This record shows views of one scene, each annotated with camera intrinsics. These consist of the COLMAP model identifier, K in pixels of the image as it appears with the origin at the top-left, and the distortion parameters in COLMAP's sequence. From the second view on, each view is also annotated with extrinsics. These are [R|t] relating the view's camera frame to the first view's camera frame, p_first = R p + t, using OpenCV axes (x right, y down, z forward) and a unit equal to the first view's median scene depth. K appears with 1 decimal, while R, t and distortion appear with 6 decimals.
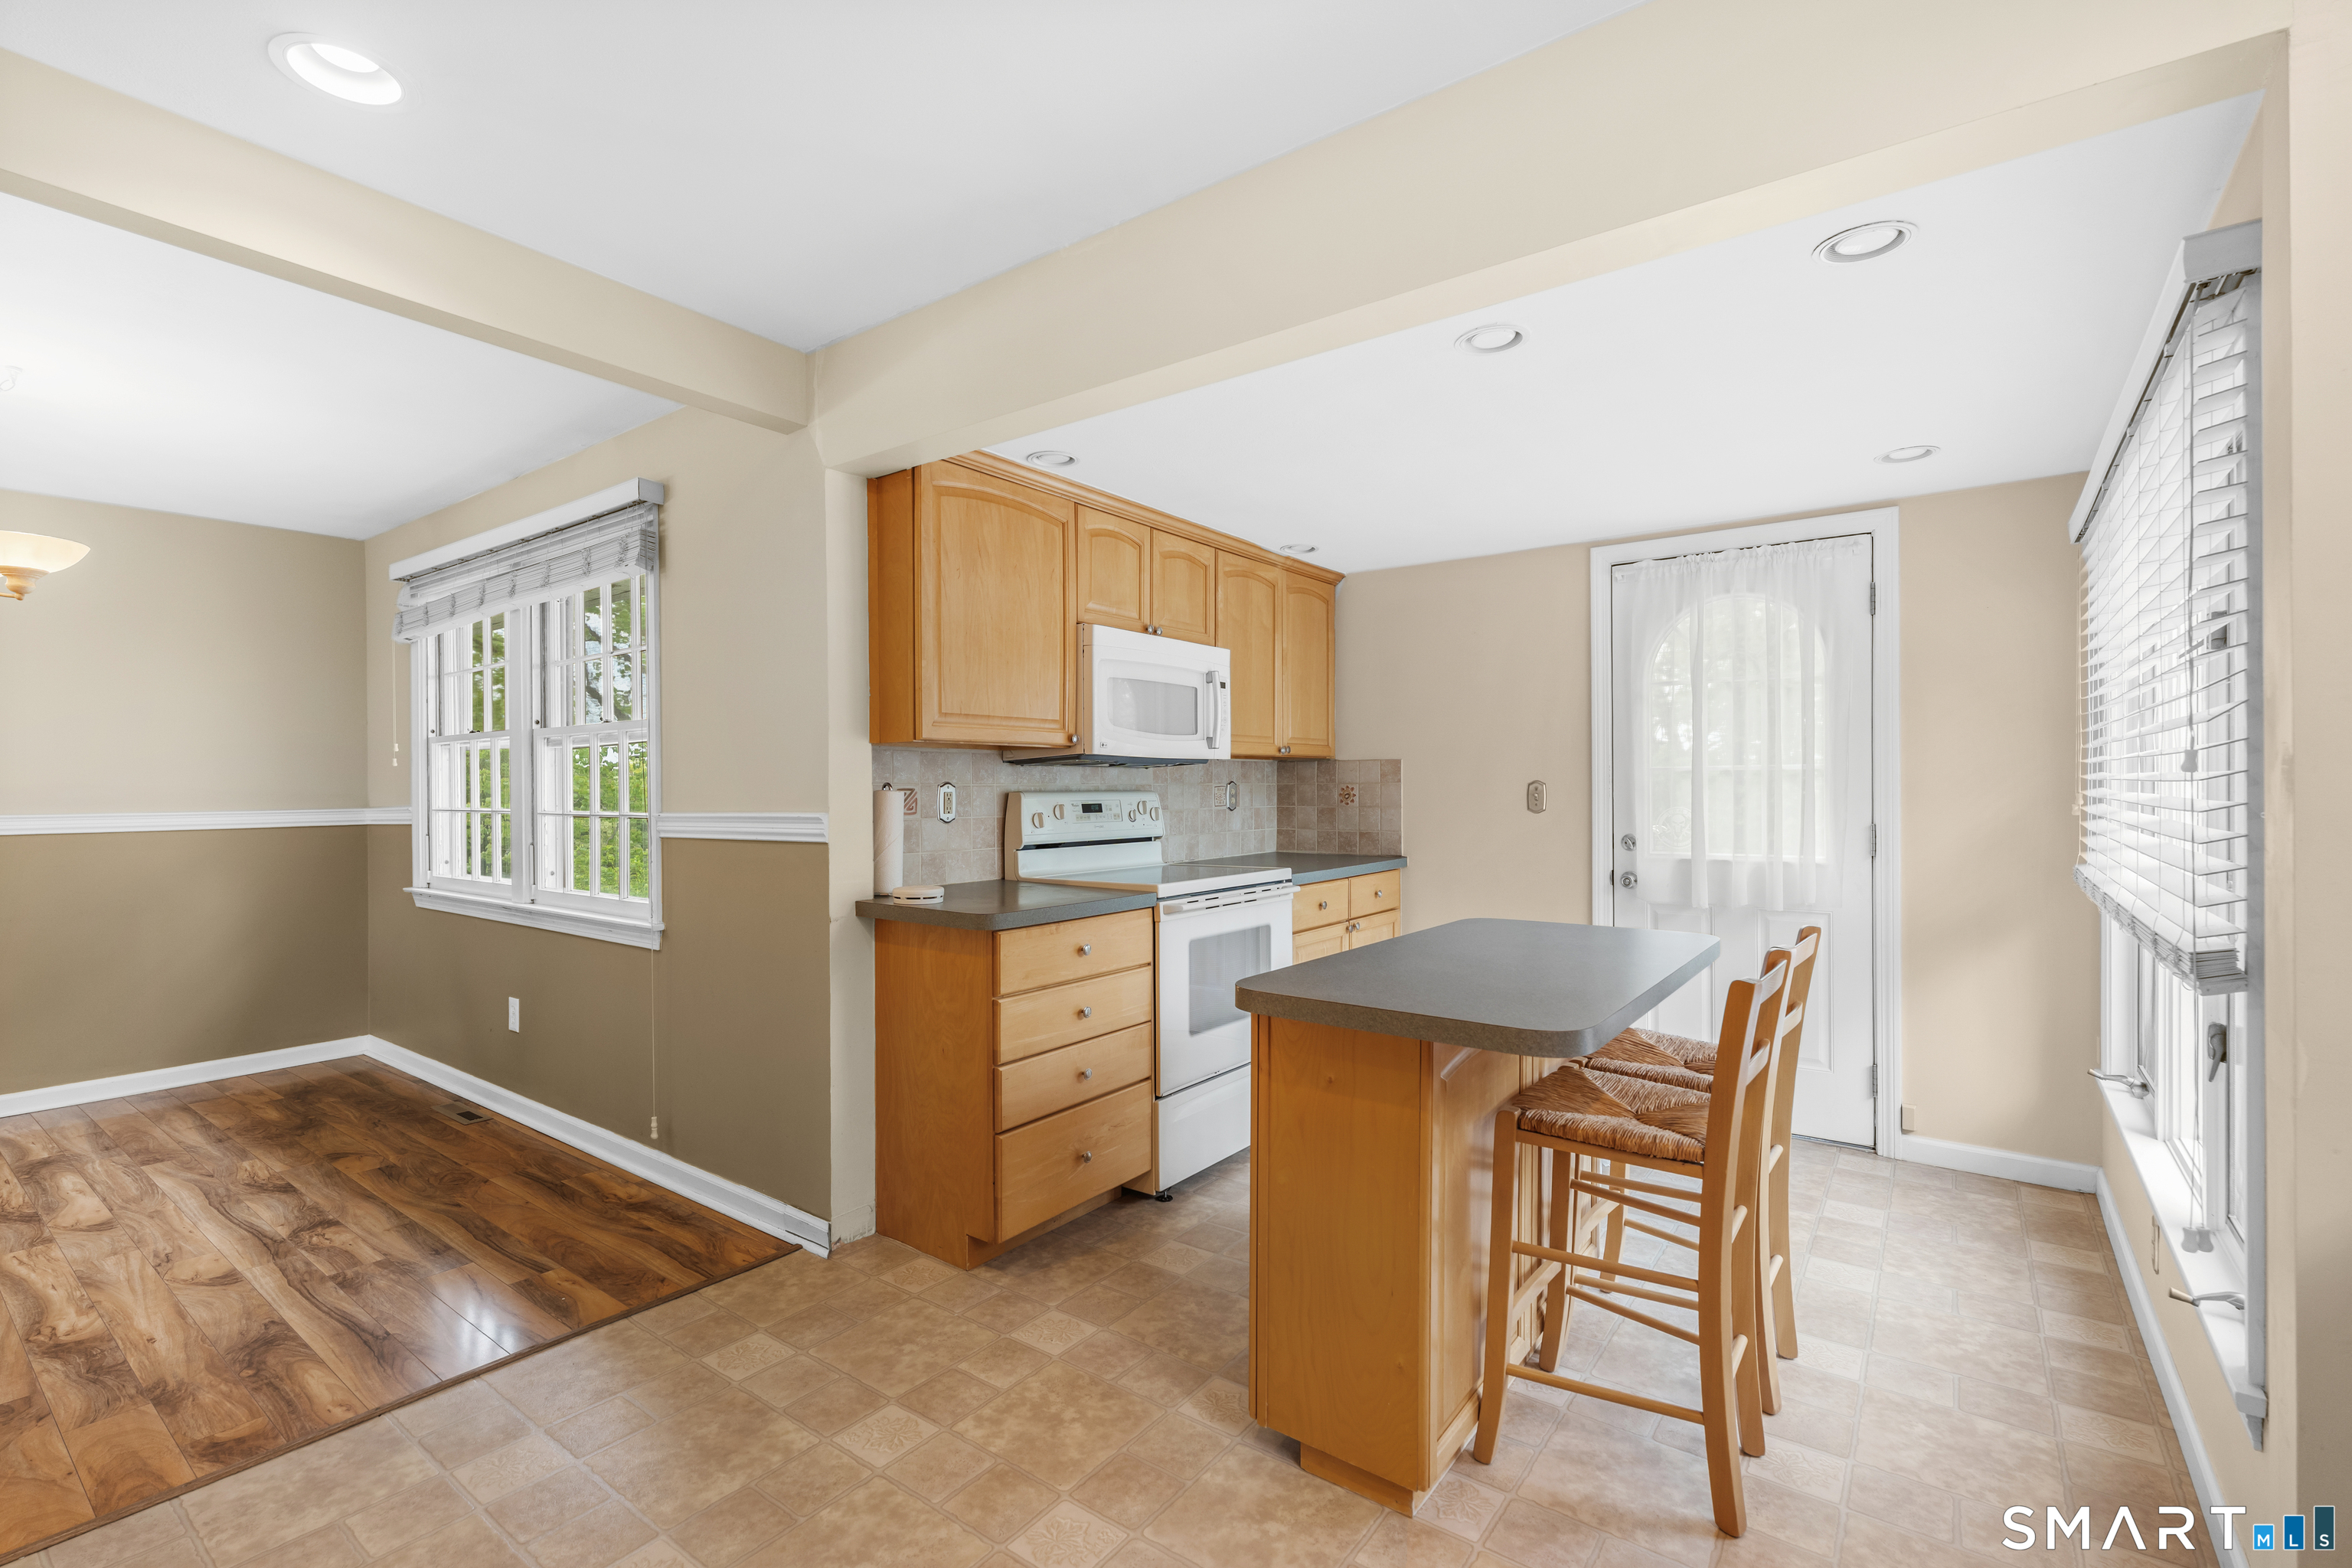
lens RADIAL K [[1046.9, 0, 1175.6], [0, 1046.9, 788.3], [0, 0, 1]] dist [0.001174, 0.000135]
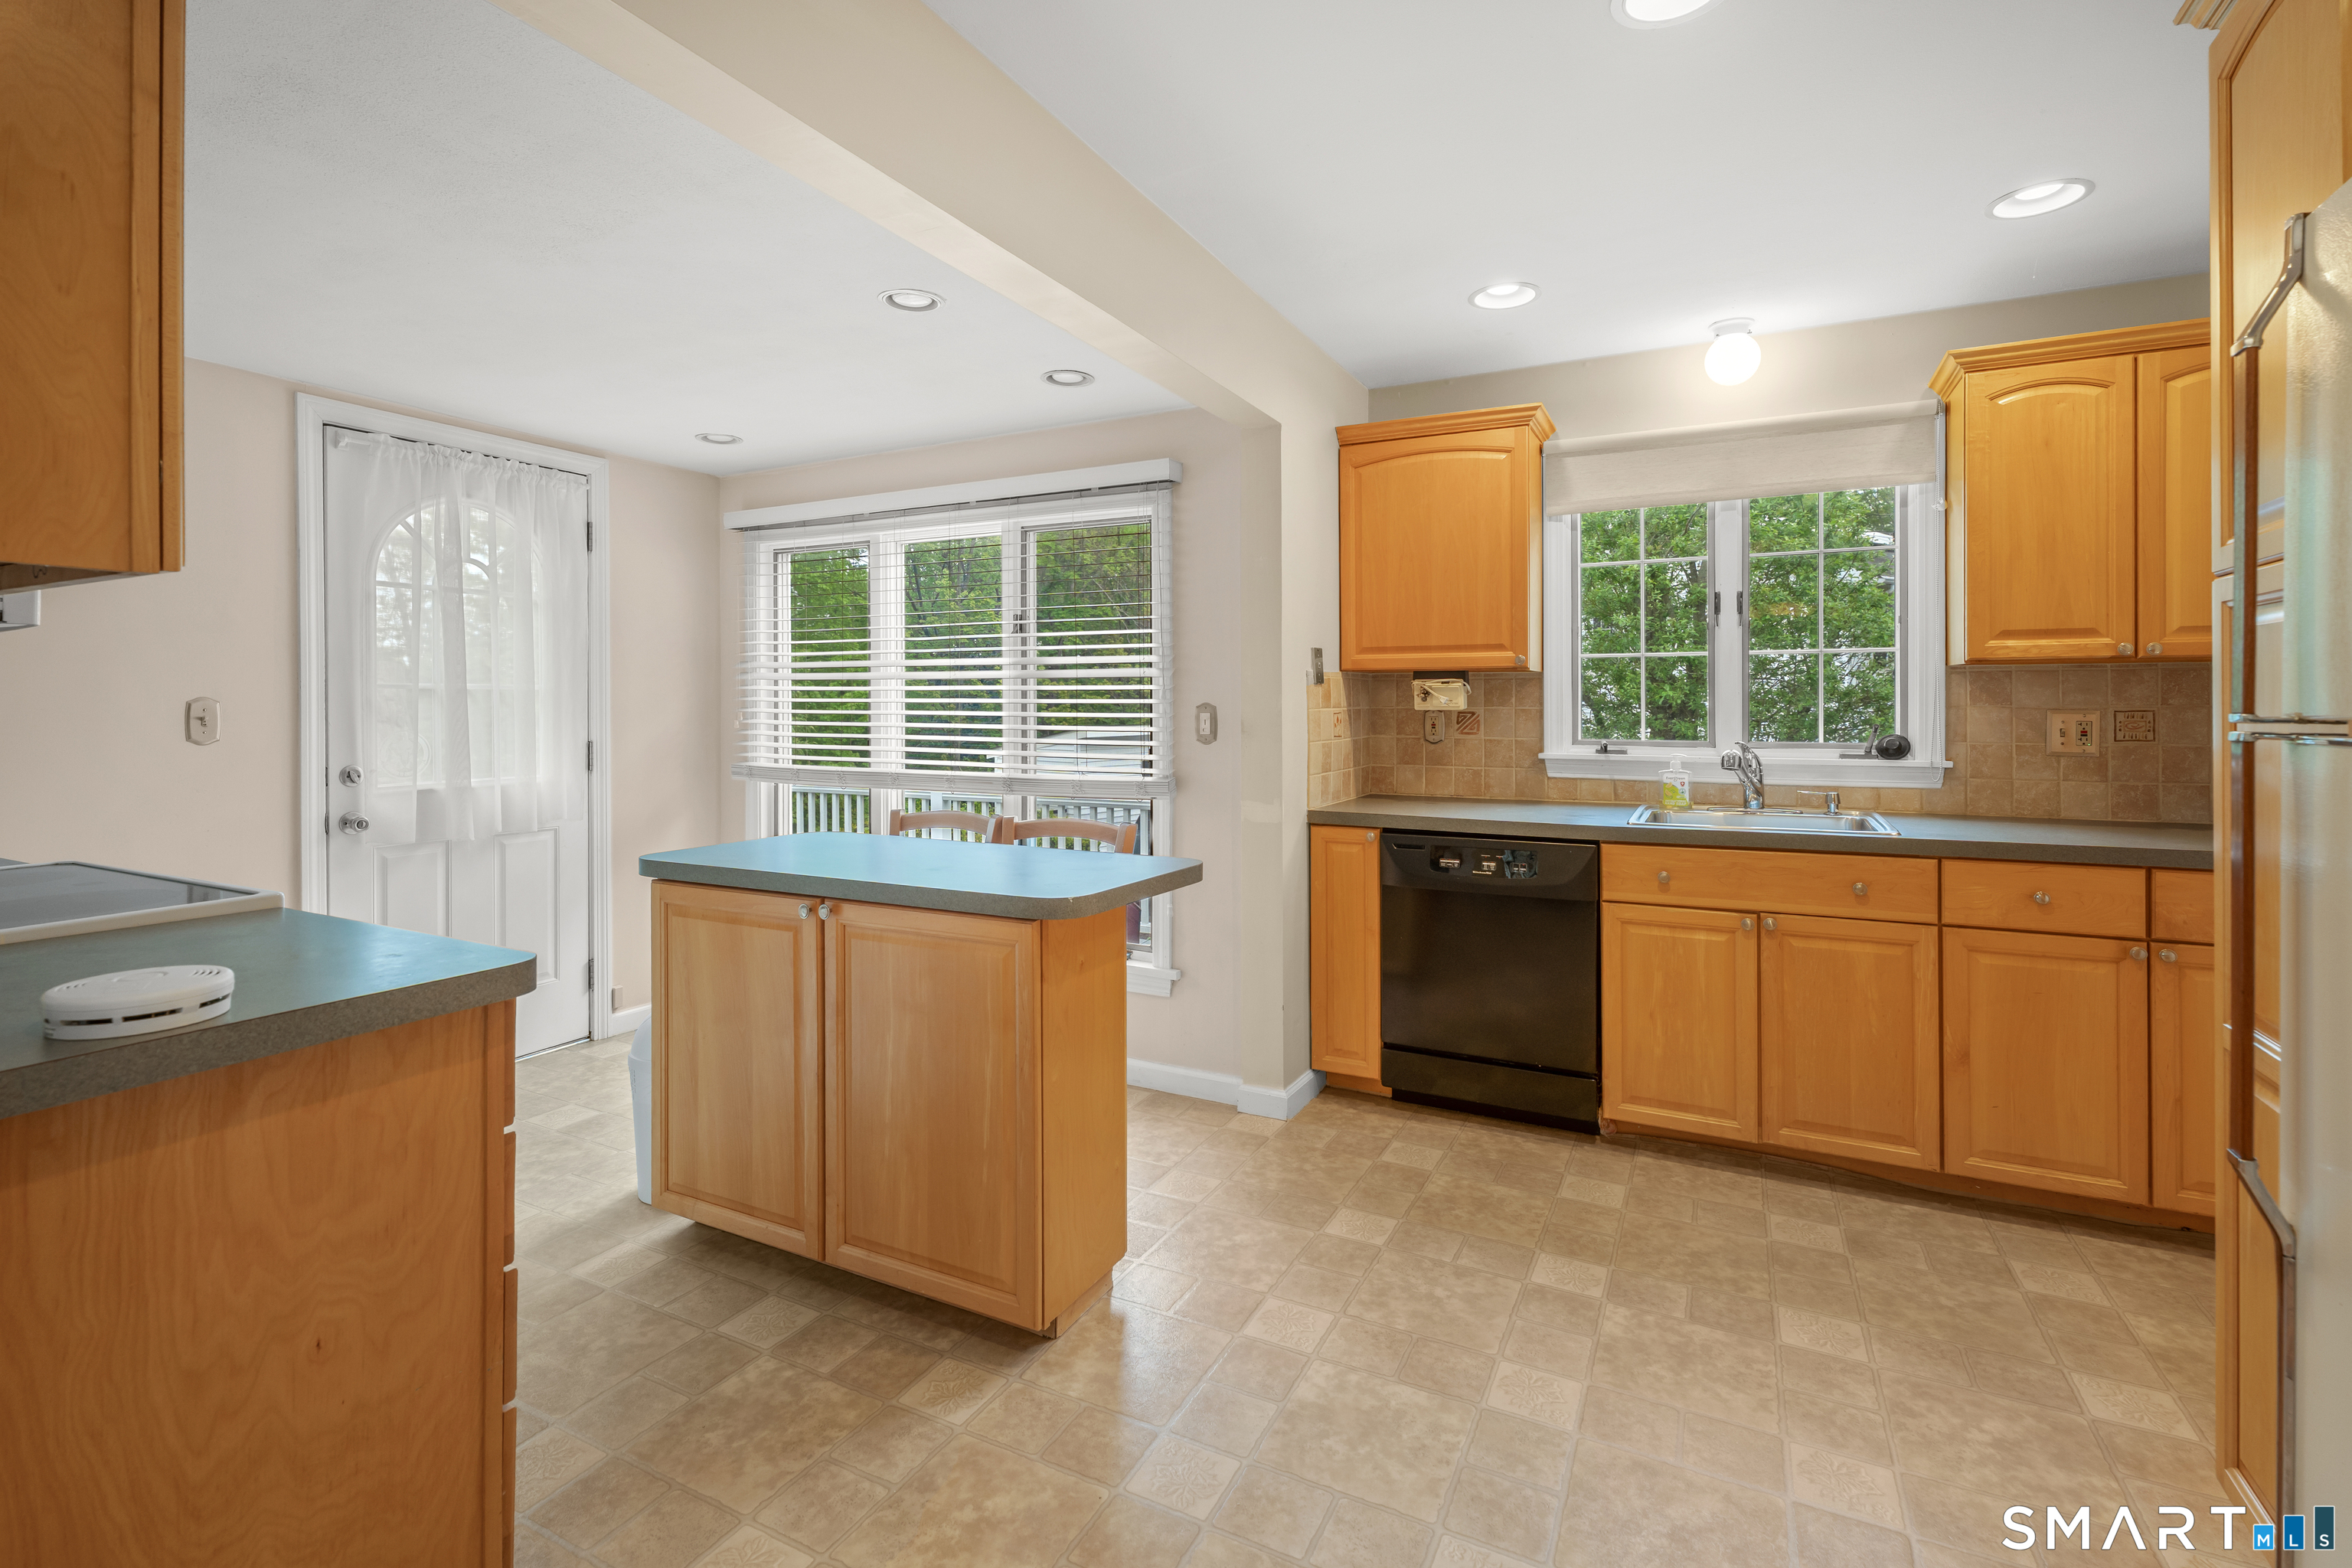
lens RADIAL K [[1046.9, 0, 1178.9], [0, 1046.9, 706.7], [0, 0, 1]] dist [0.001174, 0.000135]
pose [[-0.159116, 0.003593, 0.987253, -0.518661], [-0.000099, 0.999993, -0.003655, 0.001311], [-0.987260, -0.000679, -0.159115, 0.561335]]
